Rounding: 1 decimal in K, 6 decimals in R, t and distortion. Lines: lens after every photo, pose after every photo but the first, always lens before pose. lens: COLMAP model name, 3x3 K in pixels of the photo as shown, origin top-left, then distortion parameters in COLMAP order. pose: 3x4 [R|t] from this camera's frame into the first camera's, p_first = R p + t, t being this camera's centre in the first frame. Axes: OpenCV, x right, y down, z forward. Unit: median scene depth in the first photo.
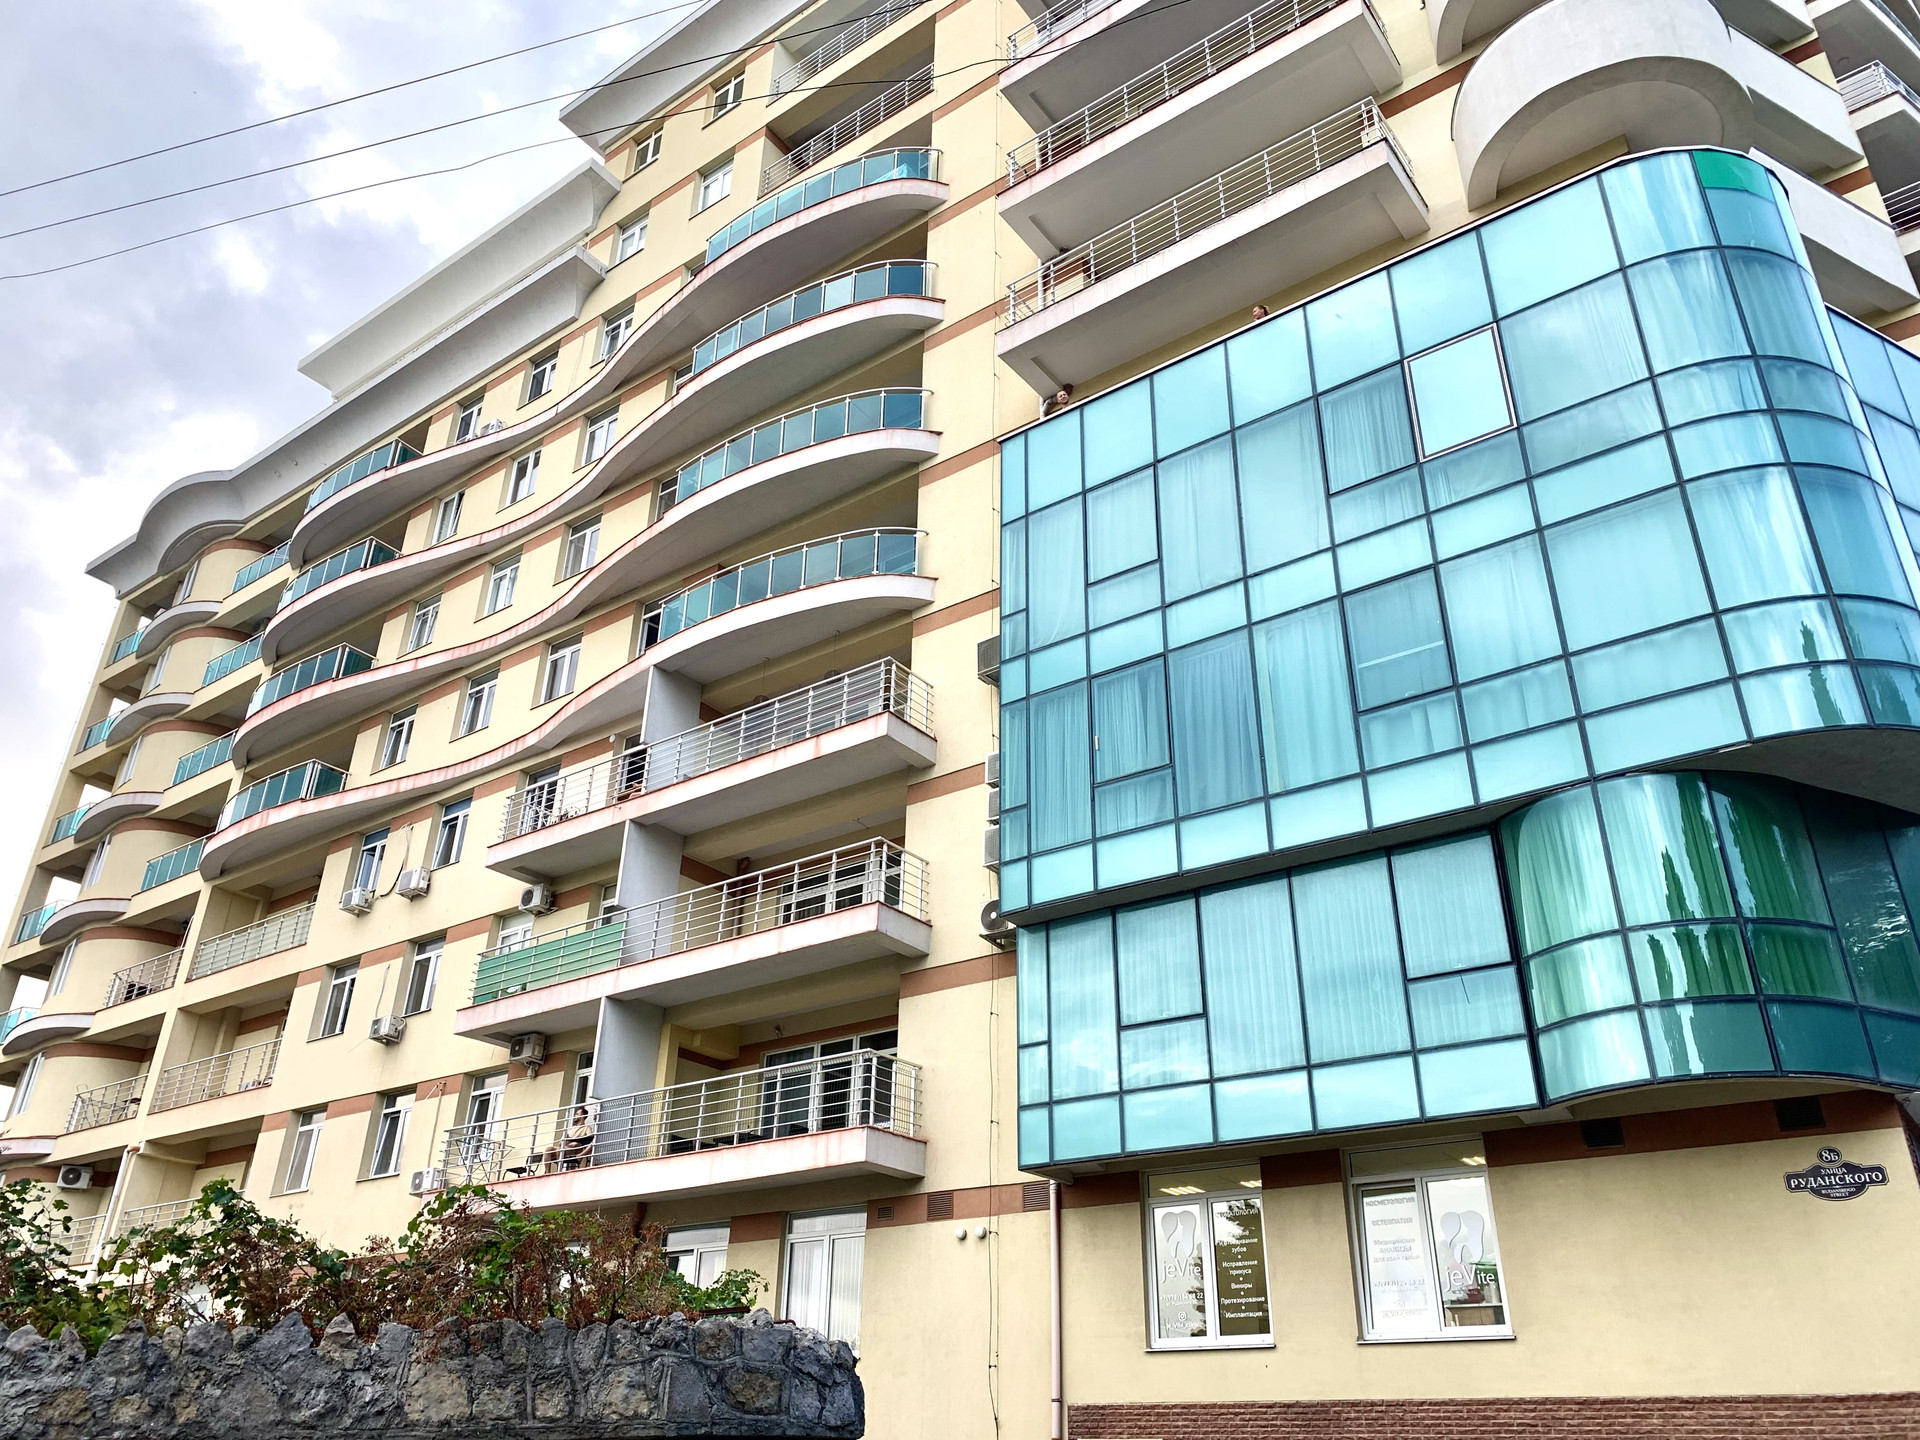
lens RADIAL K [[1486.9, 0, 906.2], [0, 1486.9, 736.7], [0, 0, 1]] dist [0.018847, -0.007603]
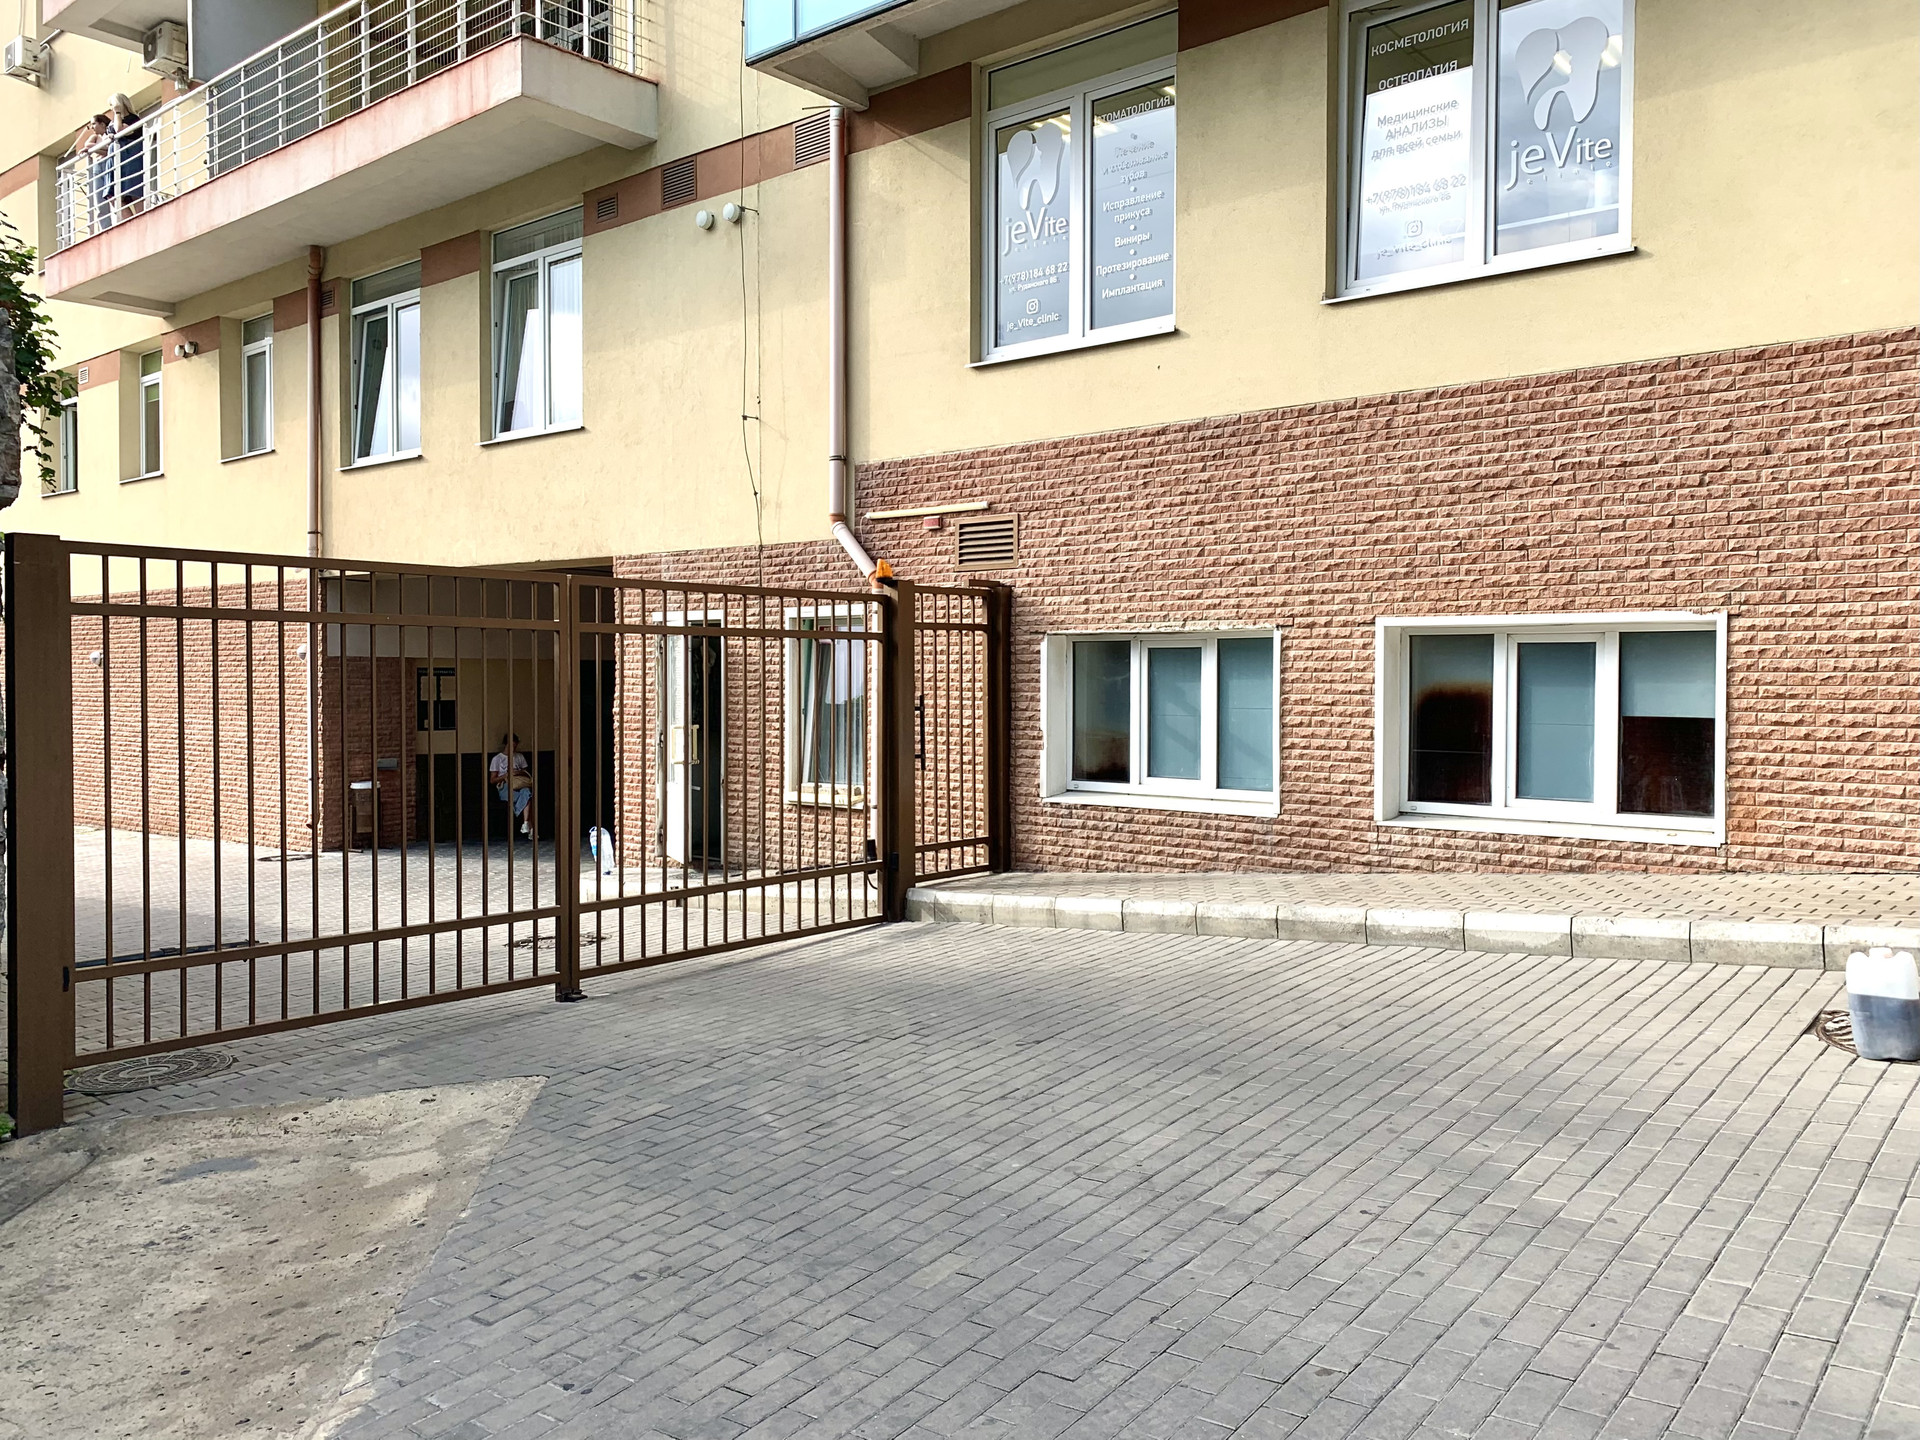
lens RADIAL K [[1486.9, 0, 959.7], [0, 1486.9, 717.8], [0, 0, 1]] dist [0.018847, -0.007603]
pose [[0.999218, -0.036128, -0.016066, 0.155262], [0.039345, 0.868285, 0.494502, 0.233809], [-0.003915, -0.494748, 0.869028, 0.410514]]
